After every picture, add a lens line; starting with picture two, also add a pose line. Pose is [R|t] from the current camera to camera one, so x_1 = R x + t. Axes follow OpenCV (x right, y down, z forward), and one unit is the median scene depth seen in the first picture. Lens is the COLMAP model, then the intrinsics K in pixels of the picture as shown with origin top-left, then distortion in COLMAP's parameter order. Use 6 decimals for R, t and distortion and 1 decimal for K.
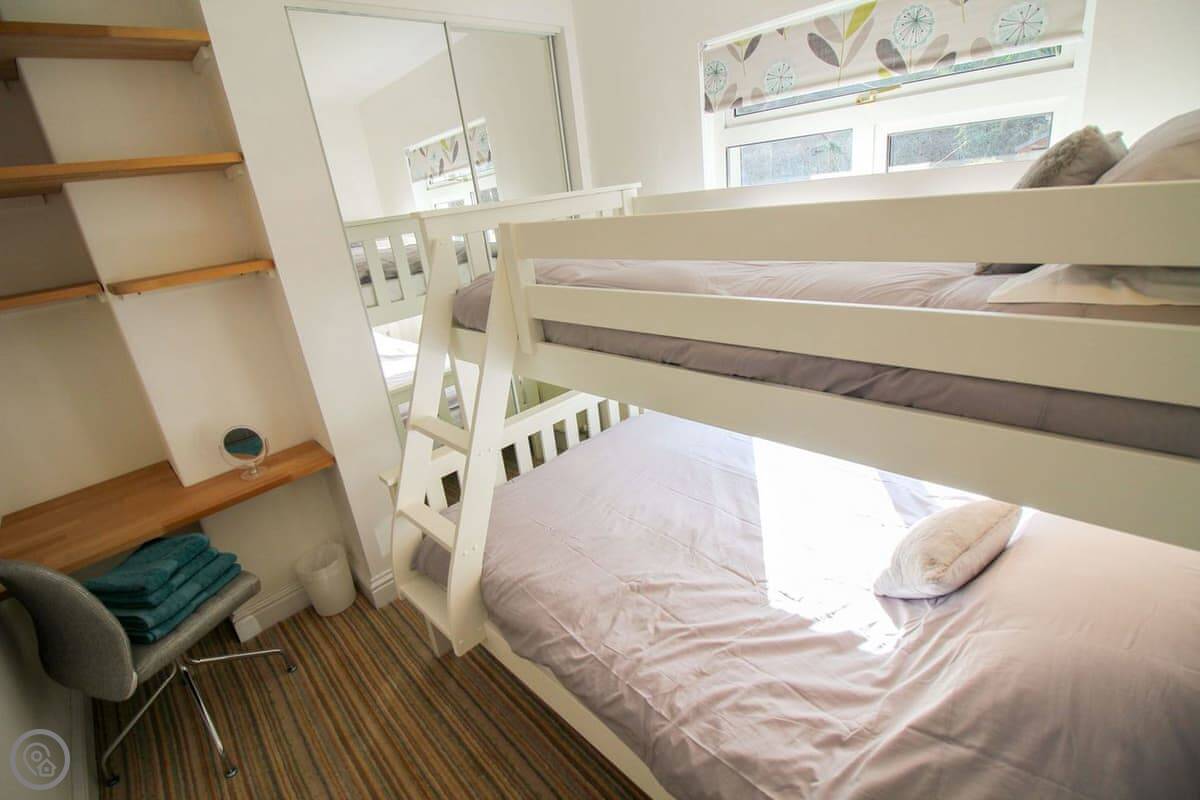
lens RADIAL K [[575.0, 0, 601.5], [0, 575.0, 397.2], [0, 0, 1]] dist [-0.015685, -0.002947]
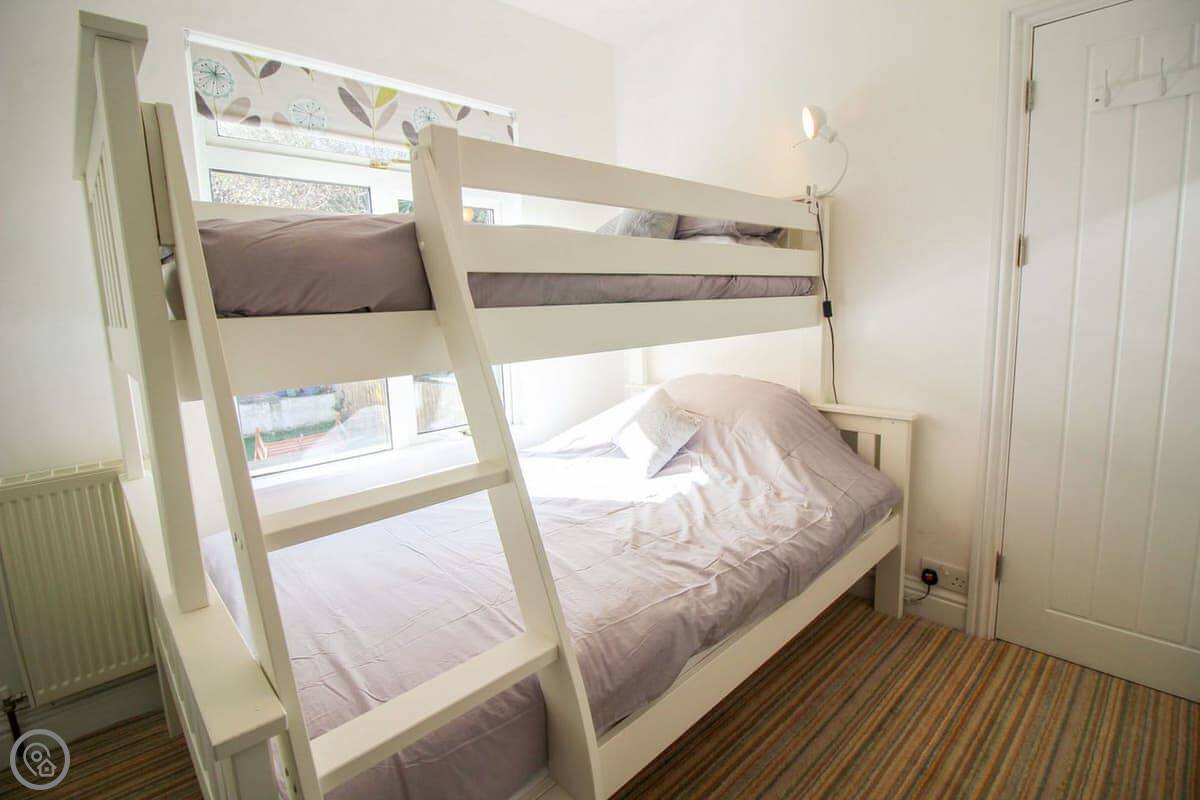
lens RADIAL K [[575.0, 0, 602.4], [0, 575.0, 394.7], [0, 0, 1]] dist [-0.015685, -0.002947]
pose [[-0.017565, -0.034841, 0.999238, -0.736572], [0.389186, 0.920336, 0.038932, 0.035990], [-0.920992, 0.389573, -0.002606, 0.794254]]
